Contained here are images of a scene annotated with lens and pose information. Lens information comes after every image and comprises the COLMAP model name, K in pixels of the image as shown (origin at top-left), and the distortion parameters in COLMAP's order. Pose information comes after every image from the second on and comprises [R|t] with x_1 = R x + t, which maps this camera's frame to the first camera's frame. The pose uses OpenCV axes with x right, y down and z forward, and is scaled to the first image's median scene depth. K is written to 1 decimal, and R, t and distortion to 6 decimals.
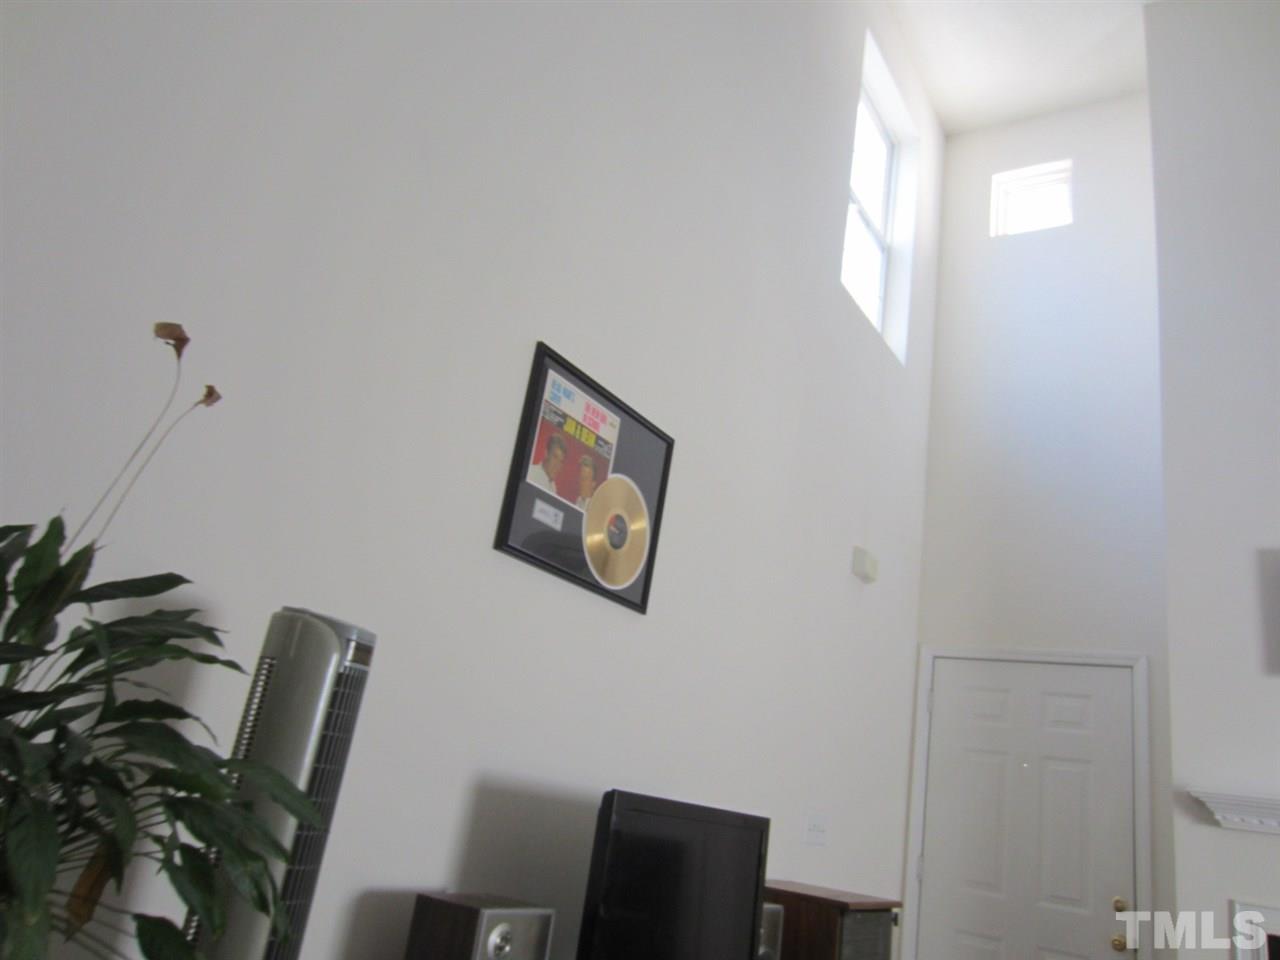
lens RADIAL K [[977.1, 0, 640.0], [0, 977.1, 480.0], [0, 0, 1]] dist [-0.000195, 0.004079]
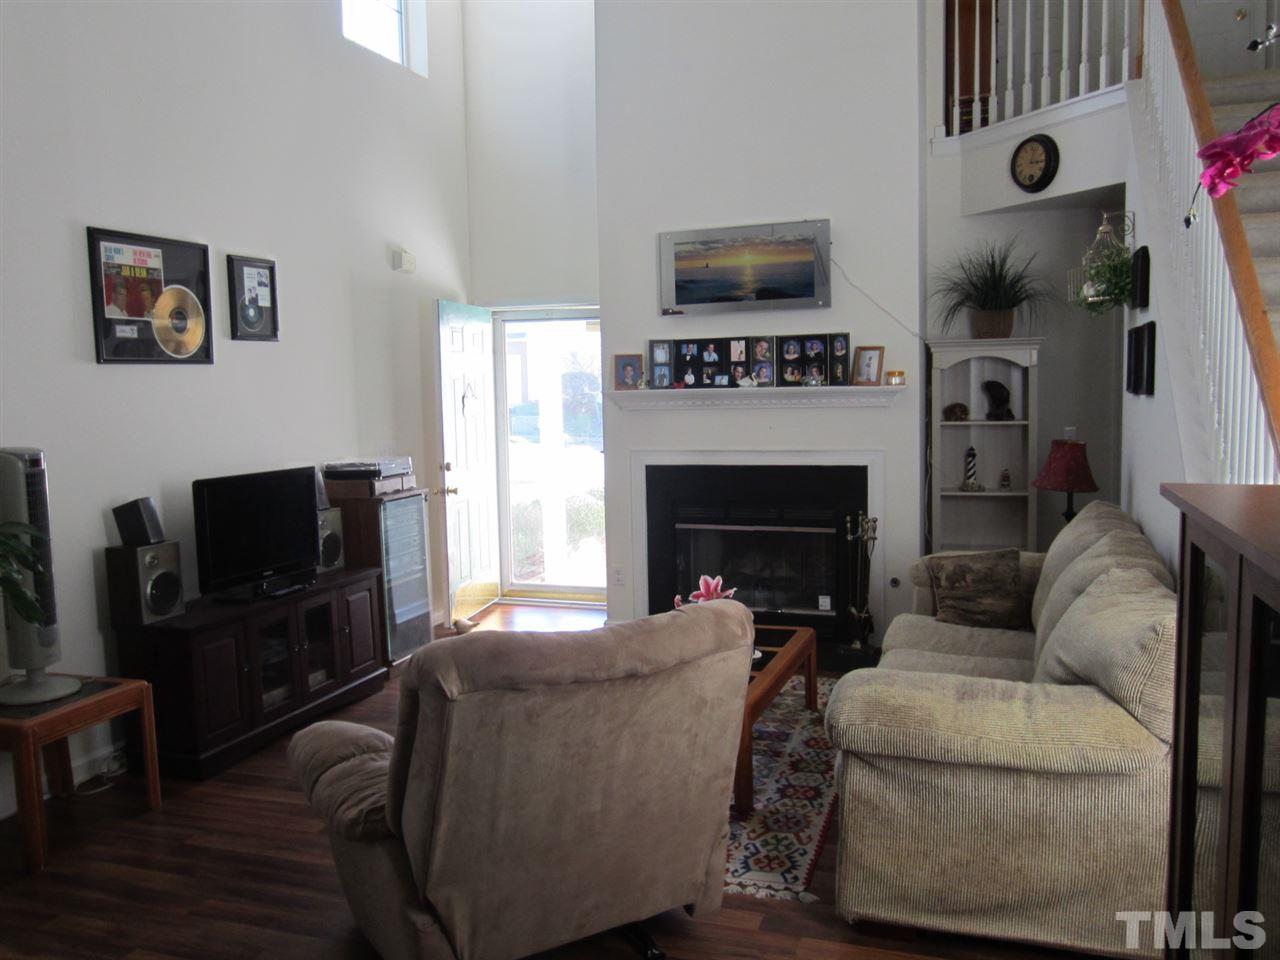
lens RADIAL K [[977.1, 0, 640.0], [0, 977.1, 480.0], [0, 0, 1]] dist [-0.000195, 0.004079]
pose [[0.954416, -0.199833, 0.221713, 0.318102], [0.083918, 0.892497, 0.443178, -0.397429], [-0.286440, -0.404370, 0.868583, -0.803002]]
